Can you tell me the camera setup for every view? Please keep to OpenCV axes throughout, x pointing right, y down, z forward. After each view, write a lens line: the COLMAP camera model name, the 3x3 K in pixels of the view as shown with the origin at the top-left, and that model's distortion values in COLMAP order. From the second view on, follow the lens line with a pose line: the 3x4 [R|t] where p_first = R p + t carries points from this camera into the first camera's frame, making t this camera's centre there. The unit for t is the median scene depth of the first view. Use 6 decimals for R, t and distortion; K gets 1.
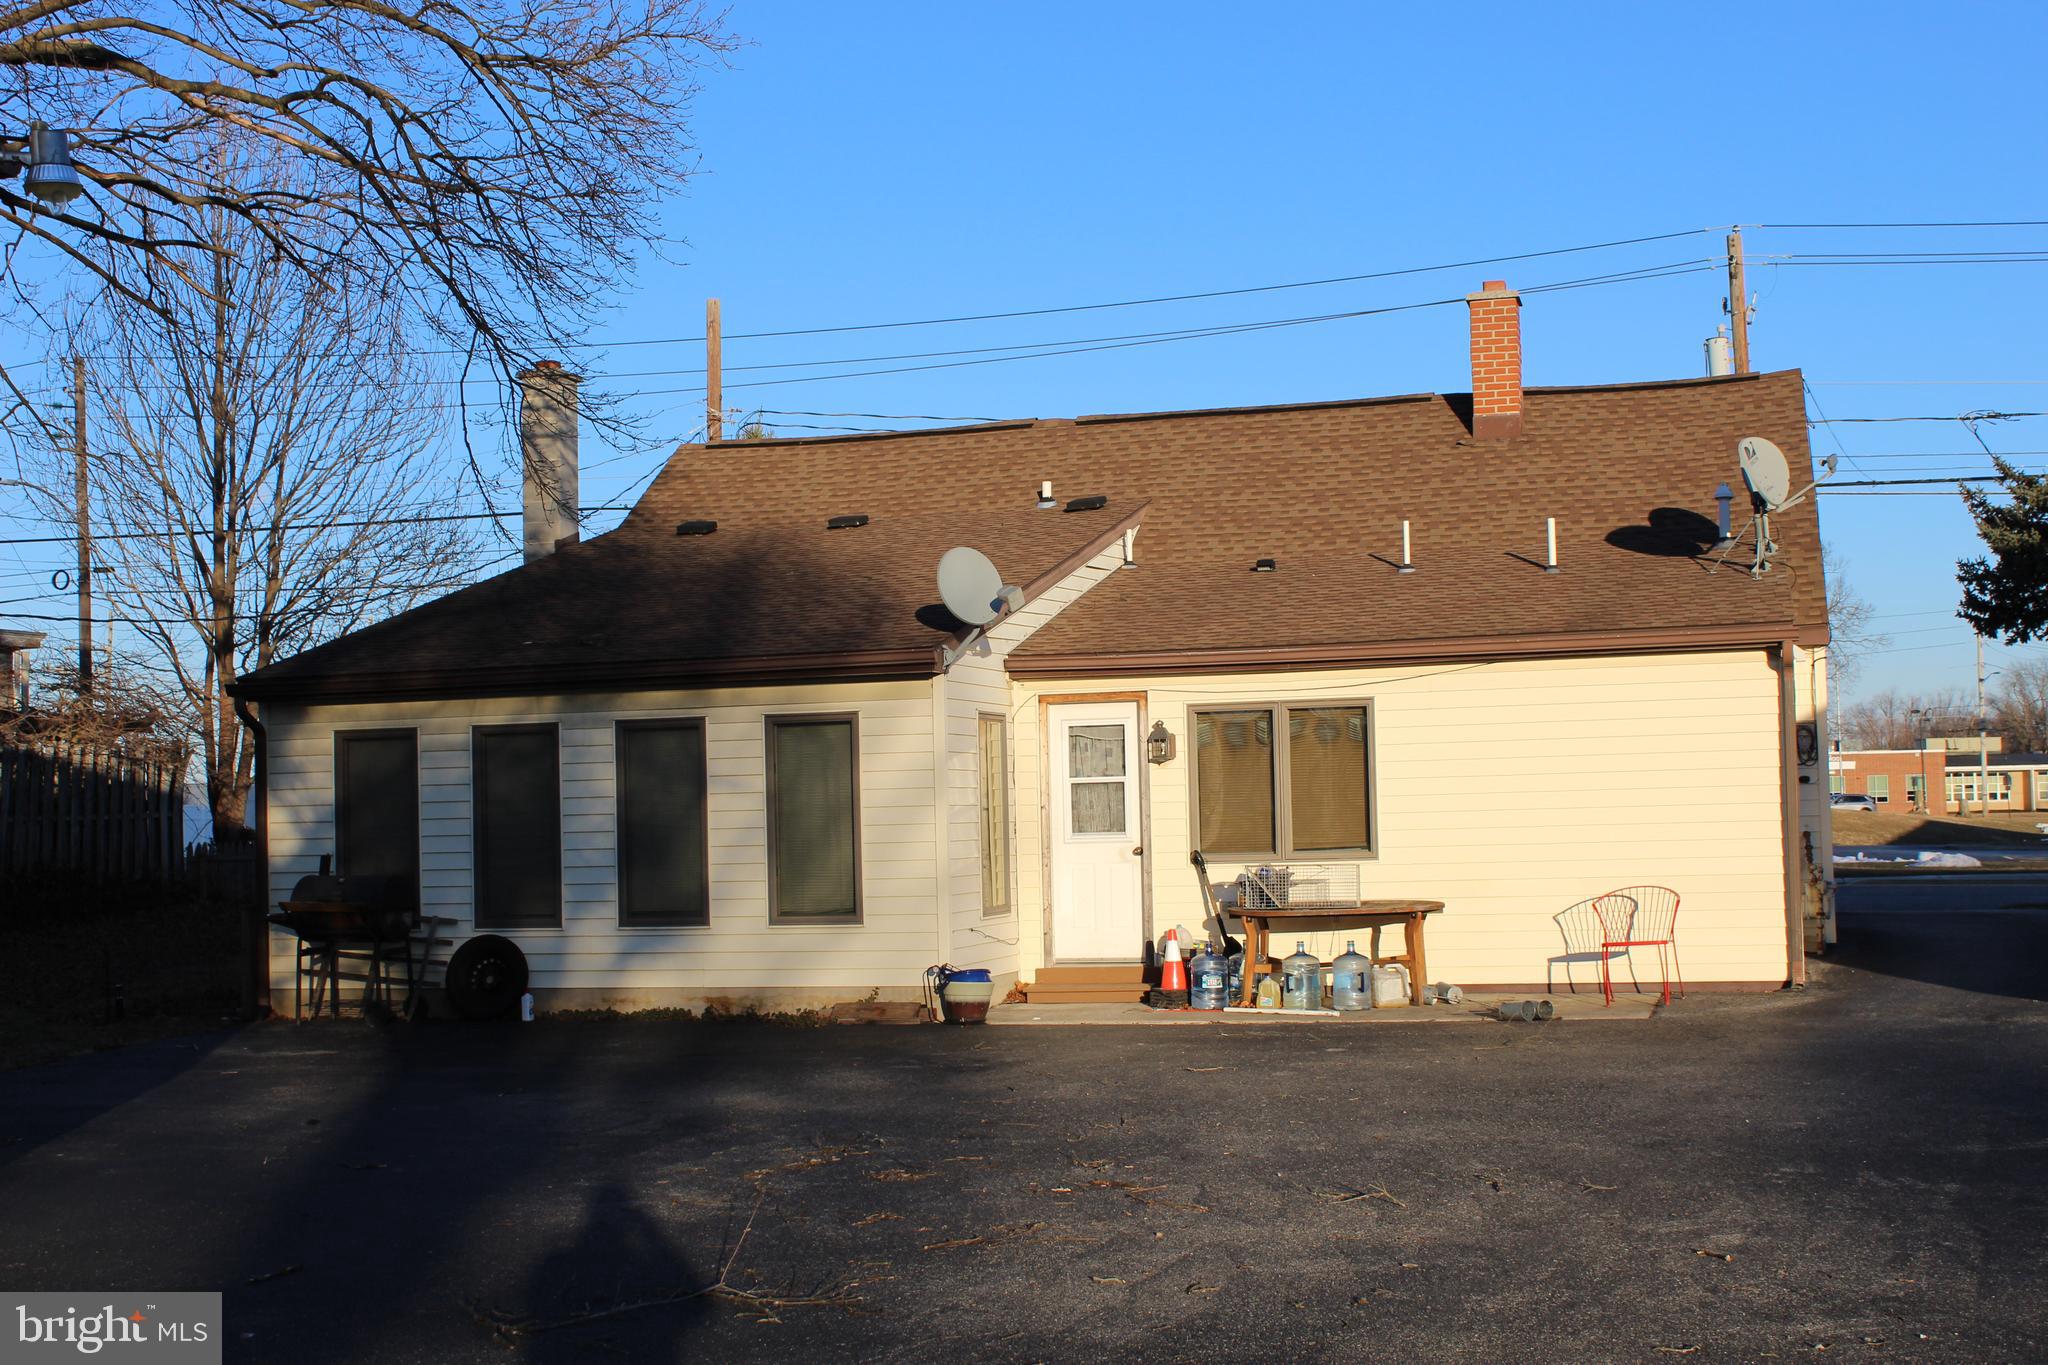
lens RADIAL K [[2588.6, 0, 1024.0], [0, 2588.6, 682.5], [0, 0, 1]] dist [-0.013587, -0.013573]
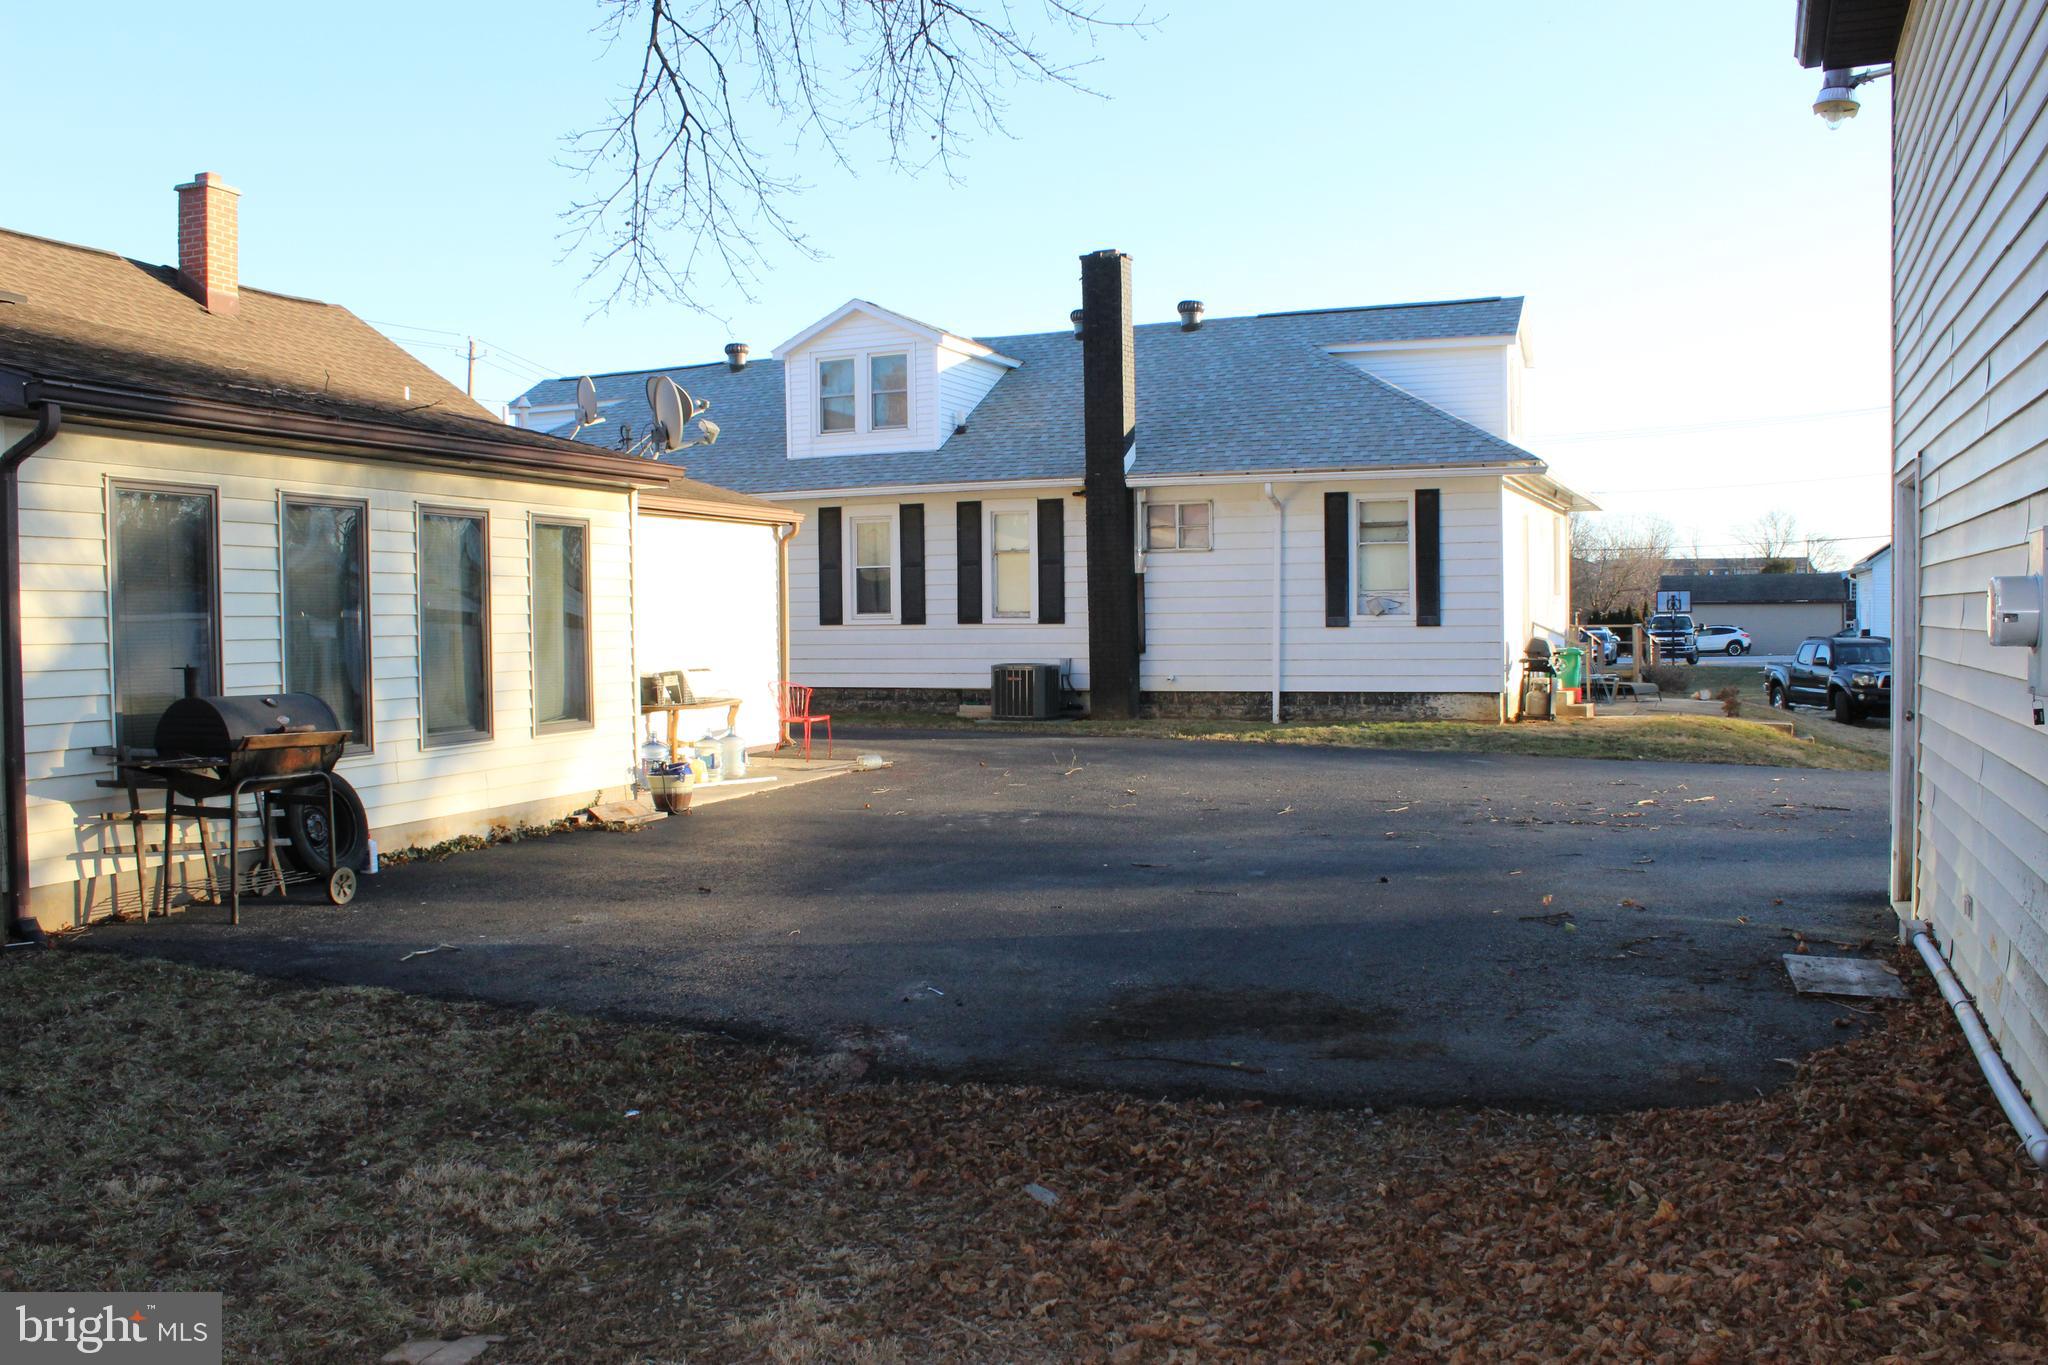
lens RADIAL K [[1709.9, 0, 1034.9], [0, 1709.9, 685.7], [0, 0, 1]] dist [-0.165994, 0.141345]
pose [[0.049503, -0.014330, 0.998671, -0.685568], [-0.041233, 0.999015, 0.016379, 0.056191], [-0.997923, -0.041989, 0.048863, 0.766390]]
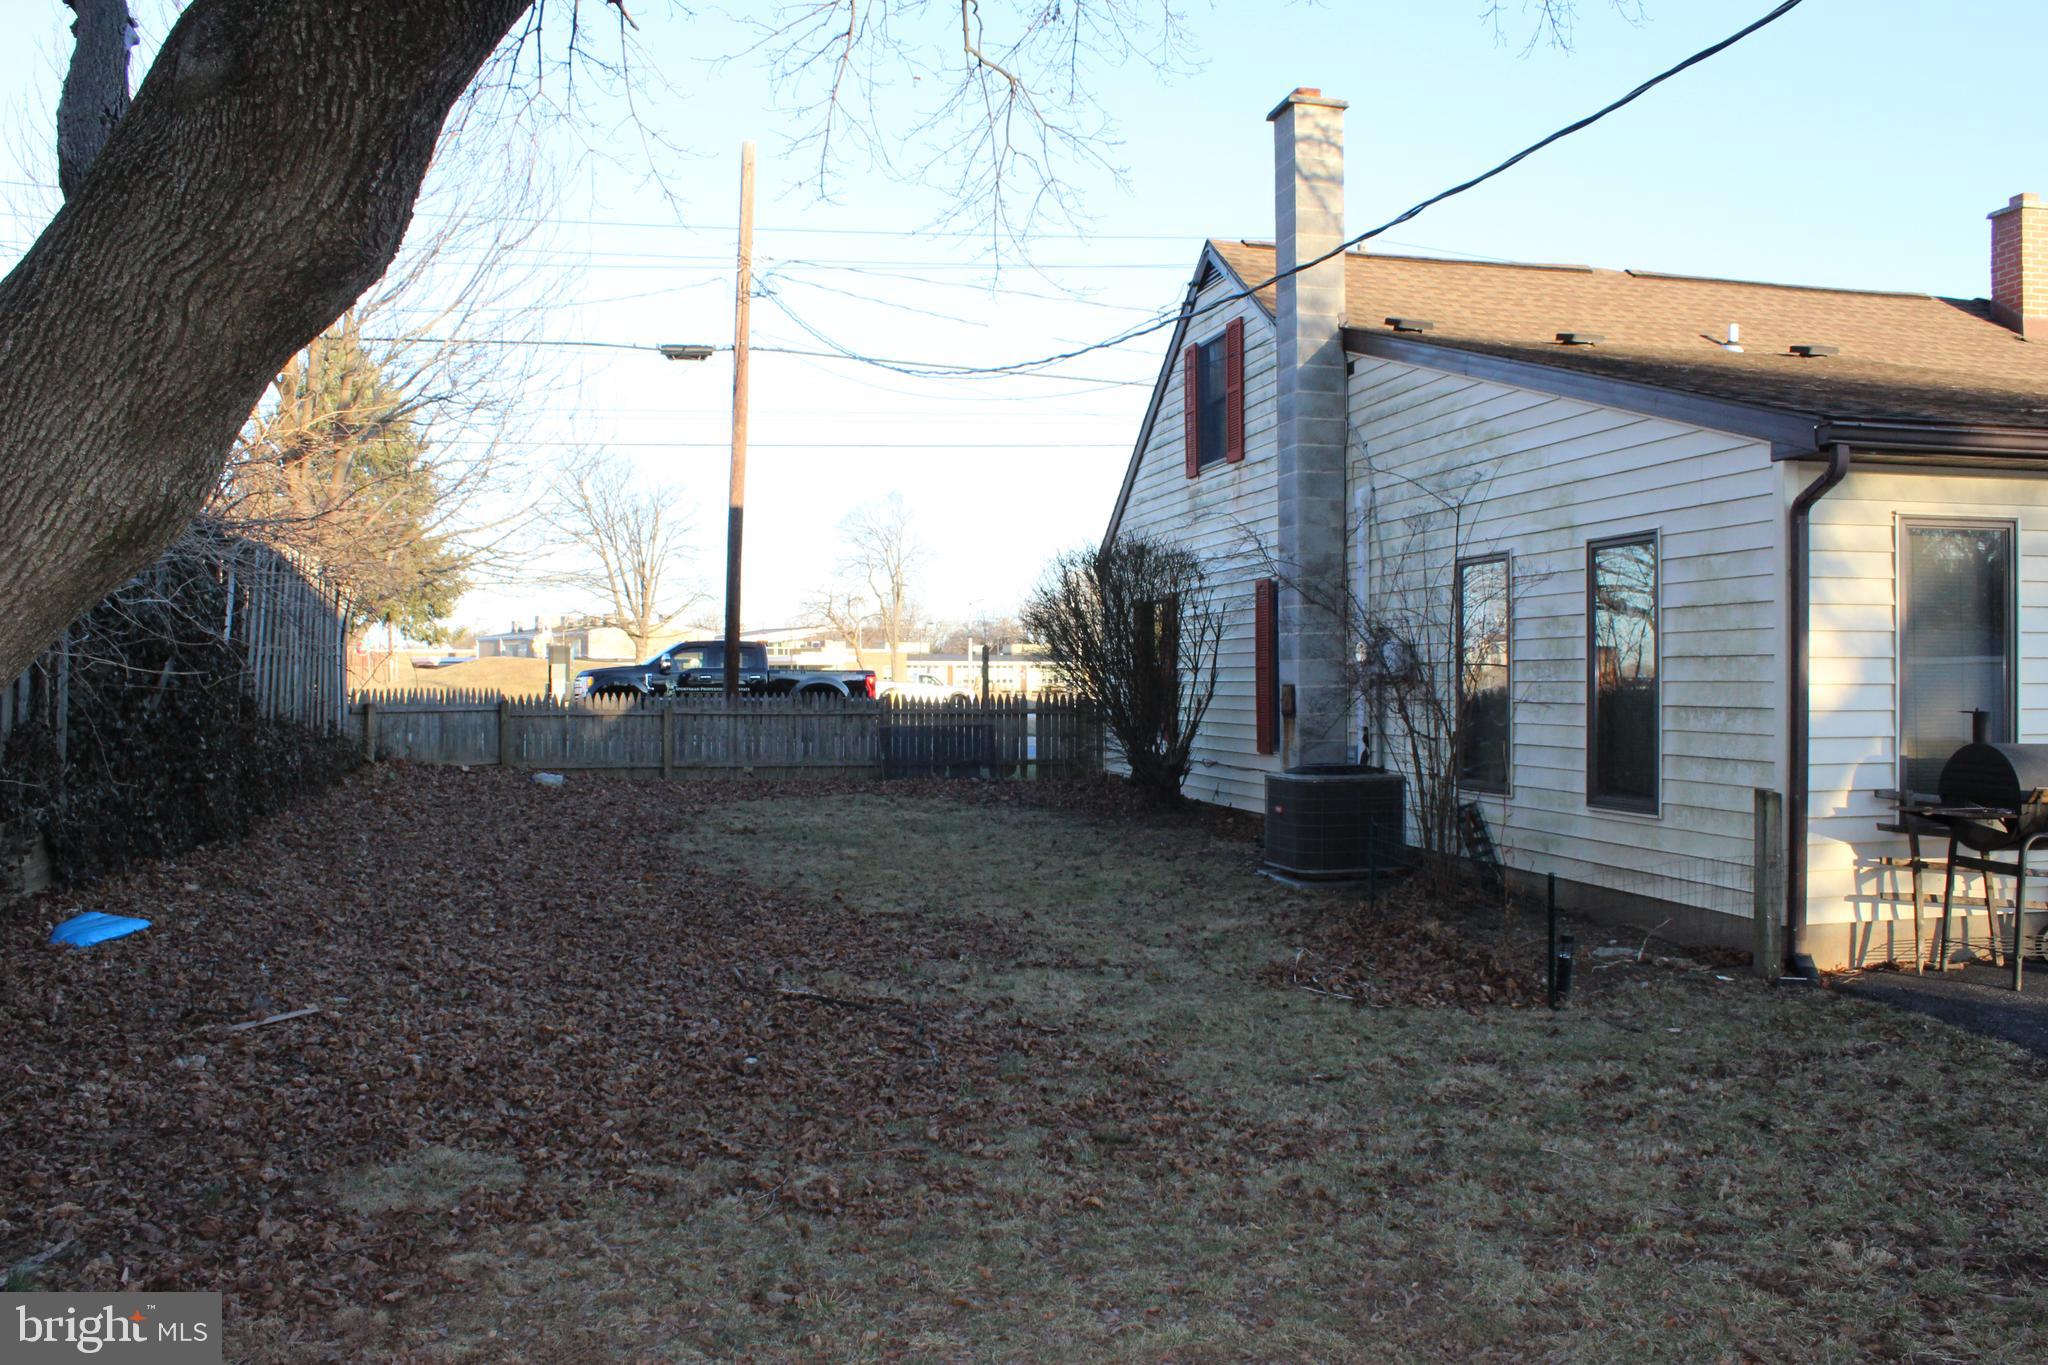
lens RADIAL K [[1706.0, 0, 1016.1], [0, 1706.0, 688.7], [0, 0, 1]] dist [-0.179732, 0.157466]
pose [[0.877871, 0.019729, 0.478491, -0.666676], [-0.043997, 0.998248, 0.039561, 0.056520], [-0.476873, -0.055781, 0.877201, 0.768622]]
